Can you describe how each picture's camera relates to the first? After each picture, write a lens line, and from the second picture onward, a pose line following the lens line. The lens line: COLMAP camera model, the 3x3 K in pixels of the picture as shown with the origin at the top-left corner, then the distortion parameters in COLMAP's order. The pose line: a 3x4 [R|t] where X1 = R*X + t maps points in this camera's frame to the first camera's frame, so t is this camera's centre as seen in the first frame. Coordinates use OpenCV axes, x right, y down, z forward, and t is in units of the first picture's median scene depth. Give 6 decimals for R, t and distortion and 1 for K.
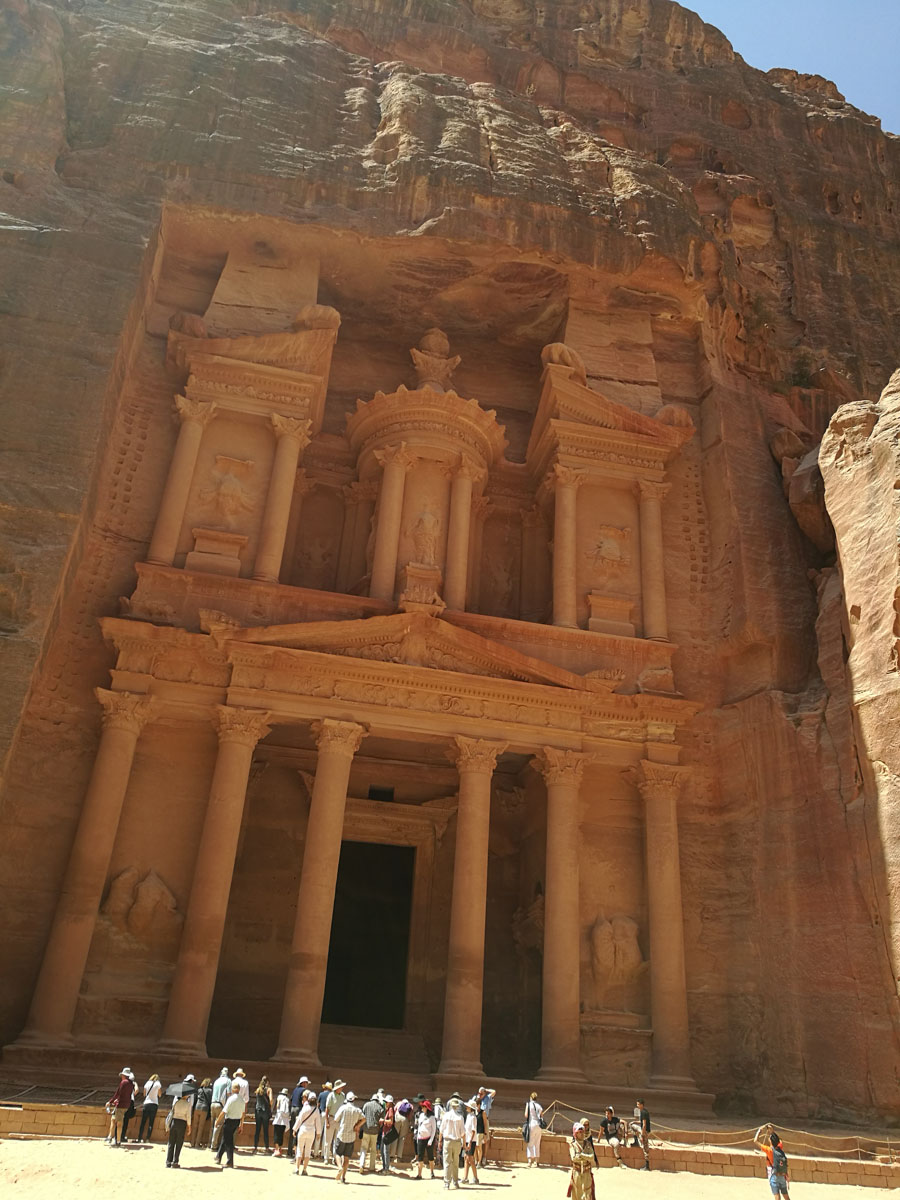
lens RADIAL K [[951.3, 0, 450.0], [0, 951.3, 600.0], [0, 0, 1]] dist [0.123273, -0.283923]
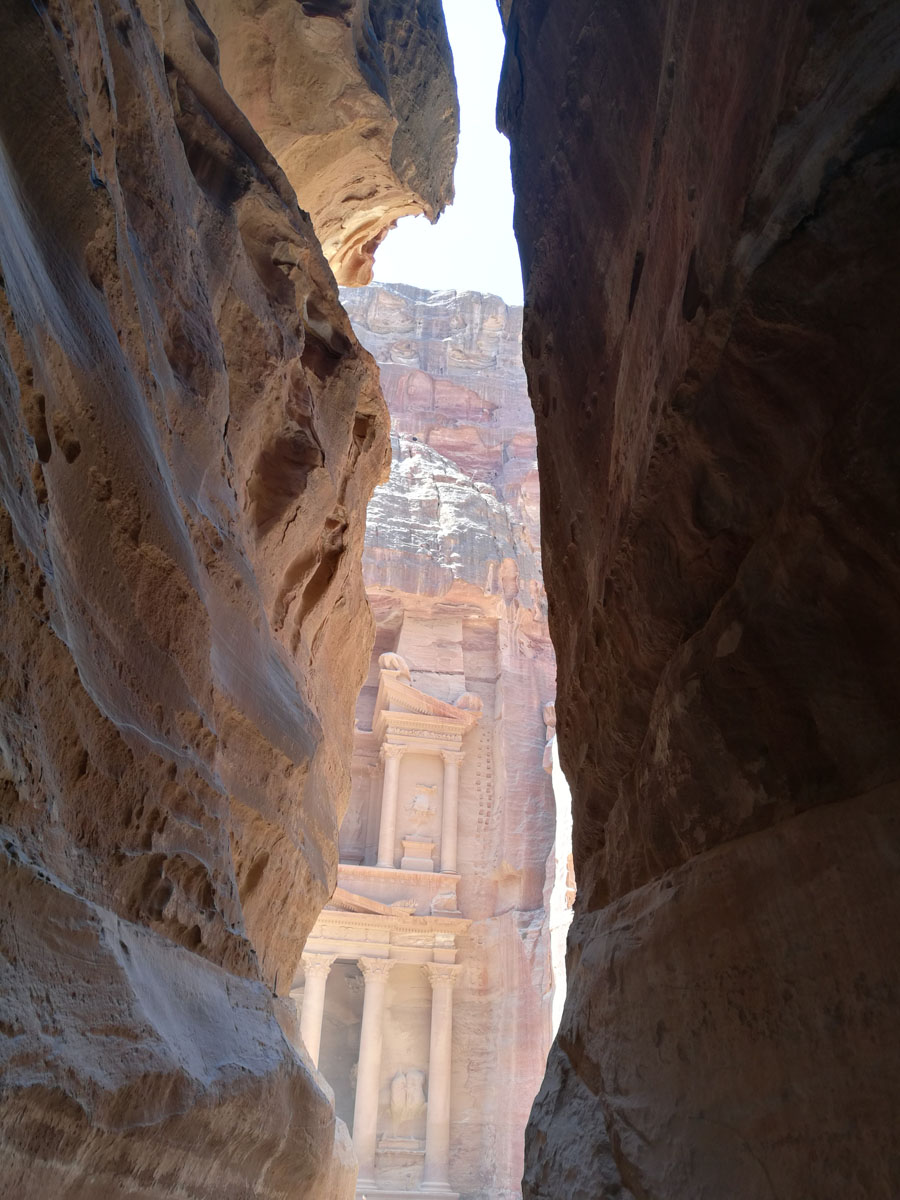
lens RADIAL K [[930.9, 0, 450.0], [0, 930.9, 600.0], [0, 0, 1]] dist [0.002602, -0.002362]
pose [[0.999371, -0.021251, 0.028404, 0.175218], [0.023896, 0.995066, -0.096298, -0.220359], [-0.026218, 0.096916, 0.994947, -0.437431]]
